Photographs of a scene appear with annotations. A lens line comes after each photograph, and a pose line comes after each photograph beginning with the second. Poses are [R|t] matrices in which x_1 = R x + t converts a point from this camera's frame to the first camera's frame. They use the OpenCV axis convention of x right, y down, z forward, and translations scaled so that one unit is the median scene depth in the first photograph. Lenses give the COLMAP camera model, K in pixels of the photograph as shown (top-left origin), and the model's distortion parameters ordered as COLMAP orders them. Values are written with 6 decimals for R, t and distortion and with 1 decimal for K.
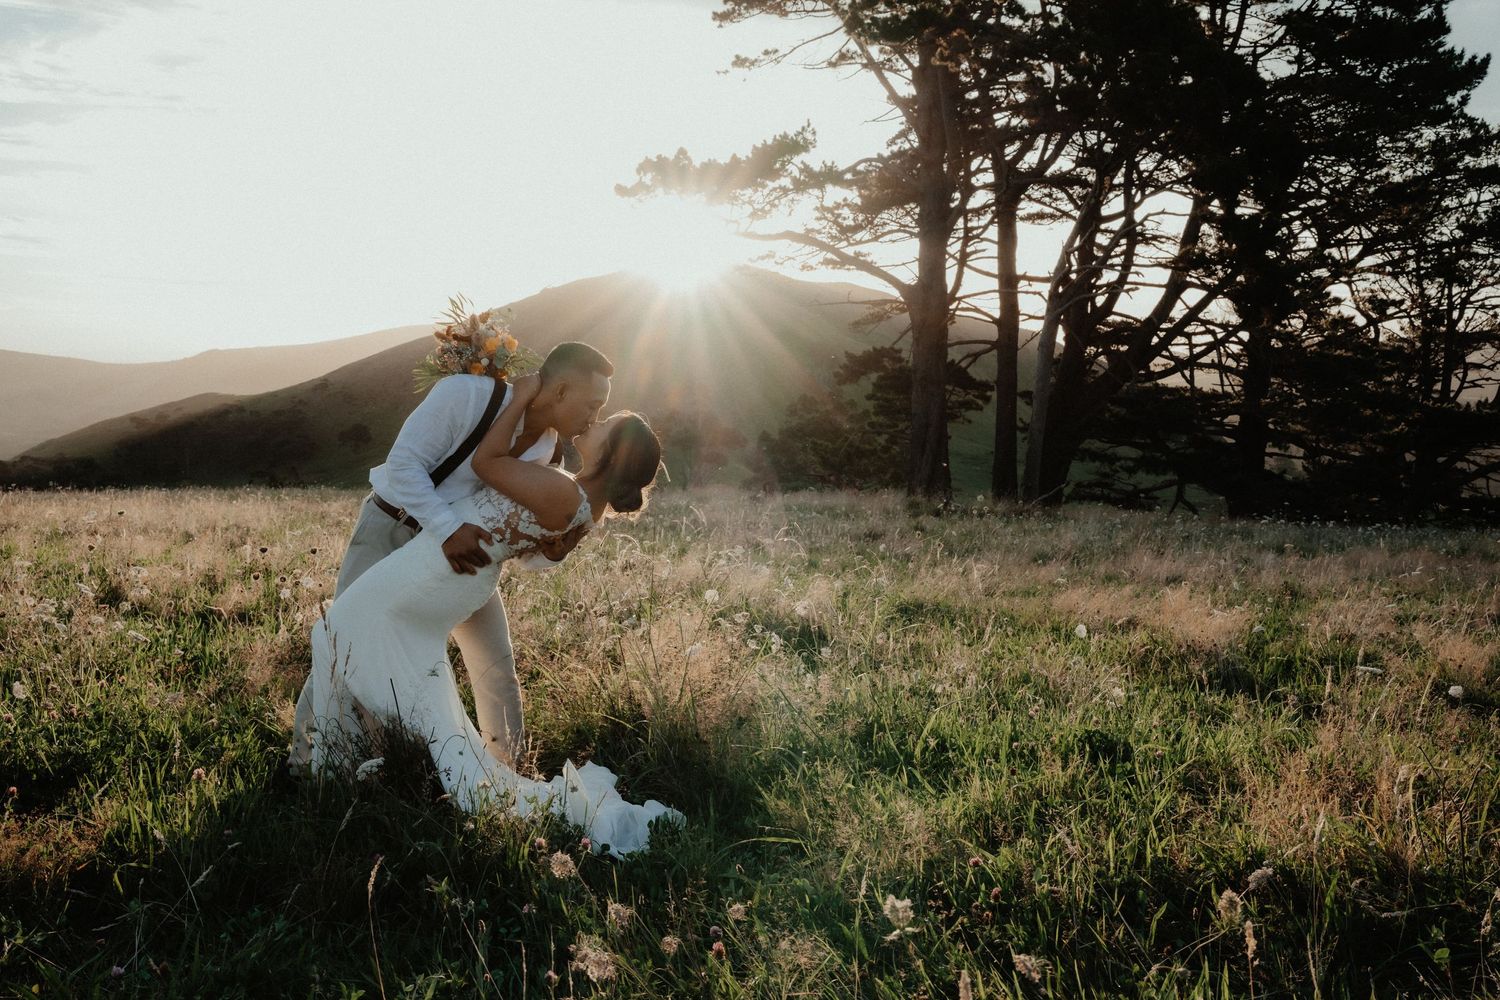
lens RADIAL K [[1462.4, 0, 750.0], [0, 1462.4, 500.0], [0, 0, 1]] dist [-0.056579, 0.197334]
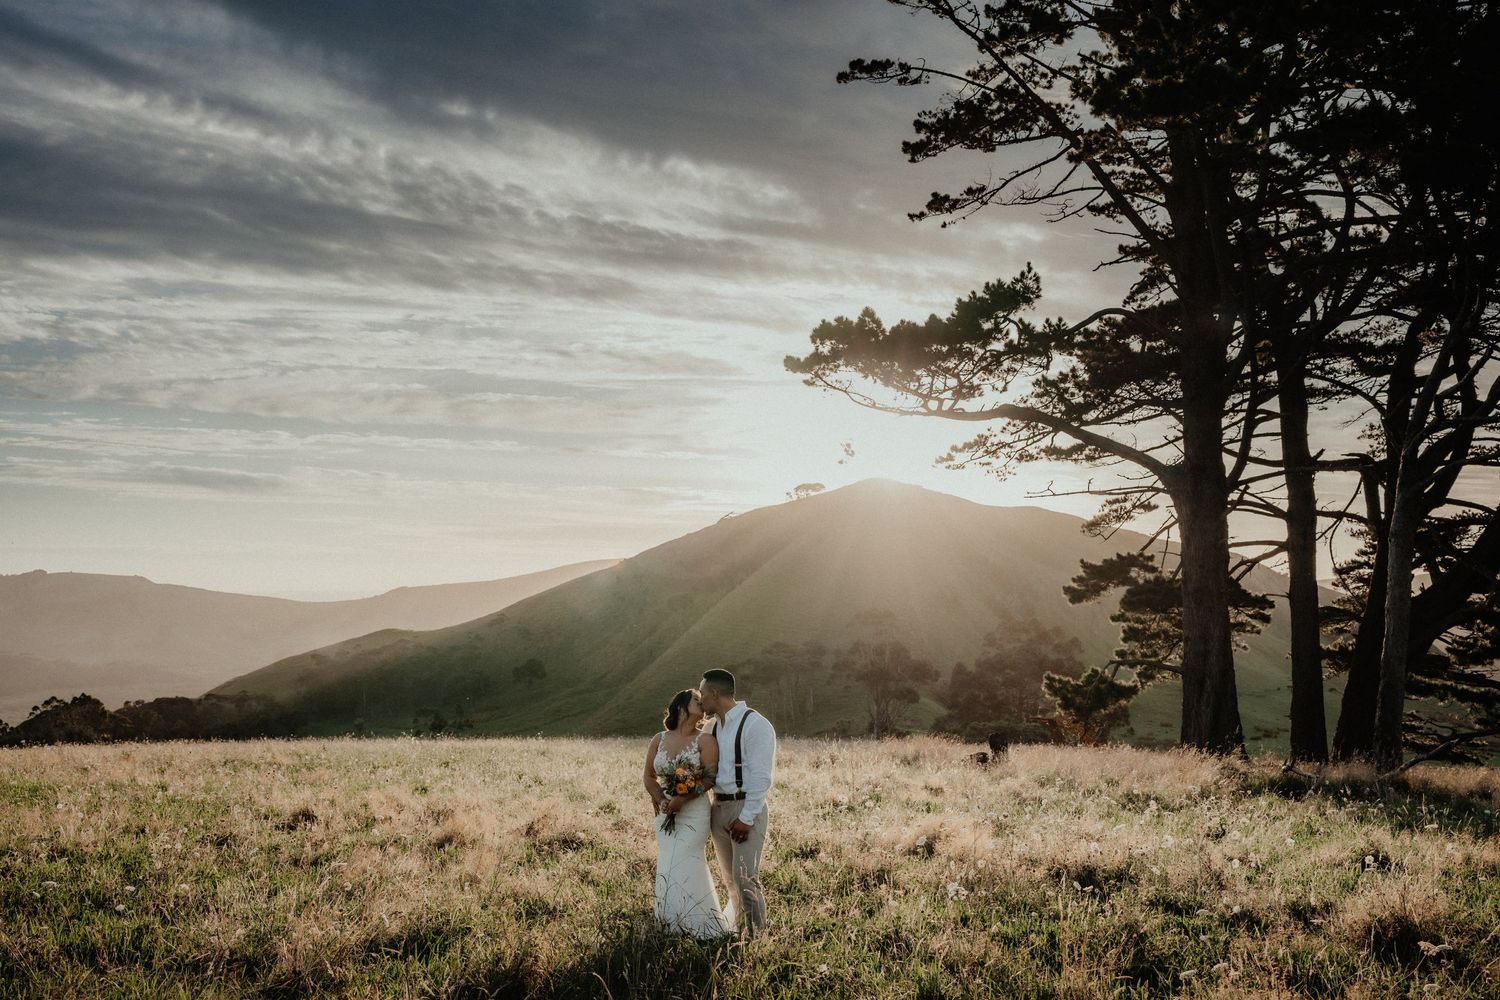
lens RADIAL K [[1477.2, 0, 738.5], [0, 1477.2, 494.8], [0, 0, 1]] dist [-0.057466, 0.196595]
pose [[0.991429, -0.022990, -0.128606, -0.014541], [0.002004, 0.986956, -0.160978, -0.009805], [0.130630, 0.159340, 0.978543, 0.205090]]
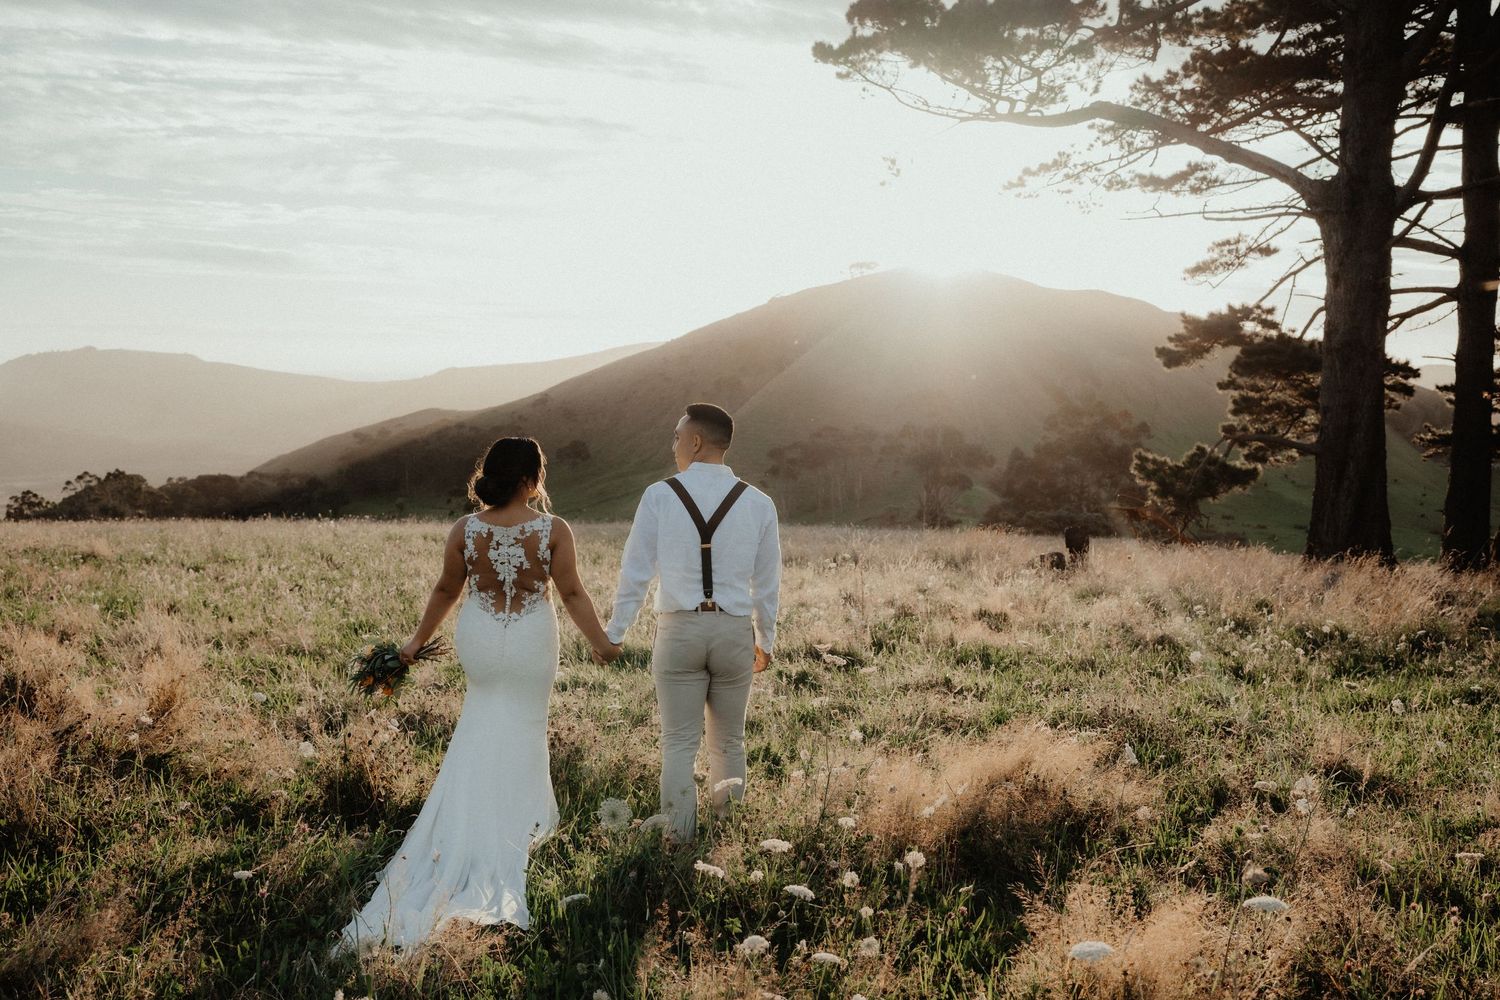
lens RADIAL K [[1486.6, 0, 741.3], [0, 1486.6, 499.7], [0, 0, 1]] dist [-0.058111, 0.219317]
pose [[0.986491, 0.011018, -0.163447, -0.016461], [-0.013396, 0.999820, -0.013455, -0.011136], [0.163269, 0.015463, 0.986460, 0.358969]]
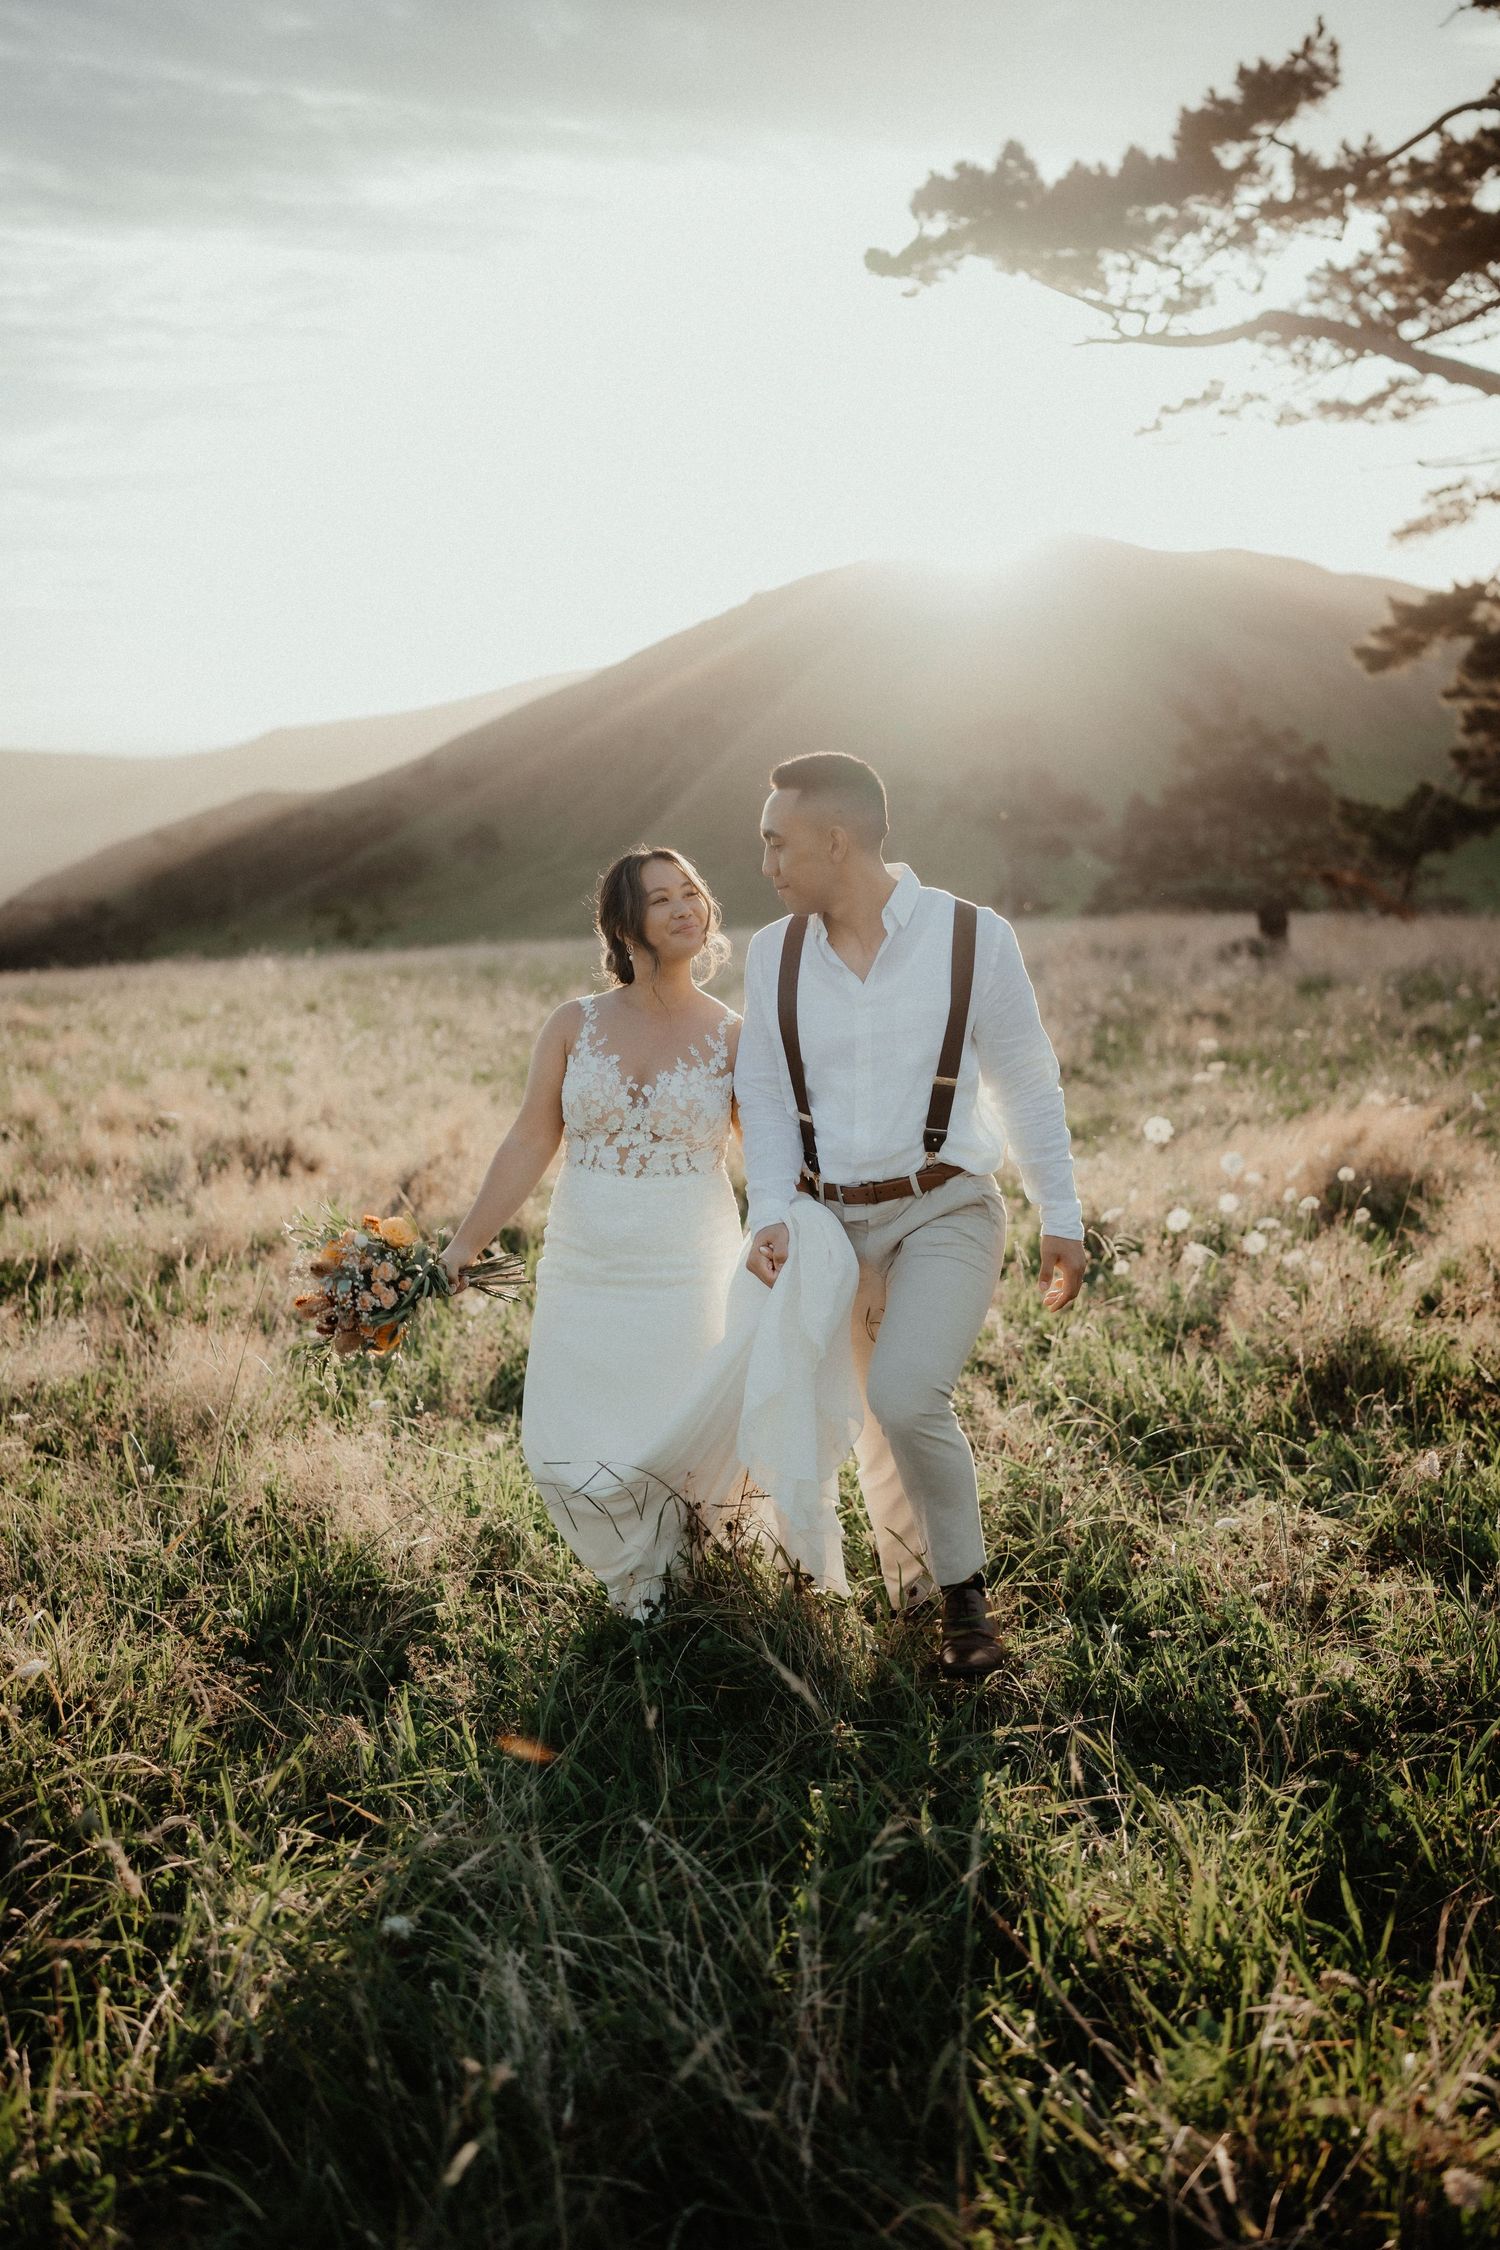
lens RADIAL K [[2169.0, 0, 744.7], [0, 2169.0, 1120.7], [0, 0, 1]] dist [-0.017300, 0.137325]
pose [[0.986740, -0.040024, -0.157299, -0.033415], [0.054853, 0.994331, 0.091090, -0.012513], [0.152762, -0.098511, 0.983341, 0.302254]]
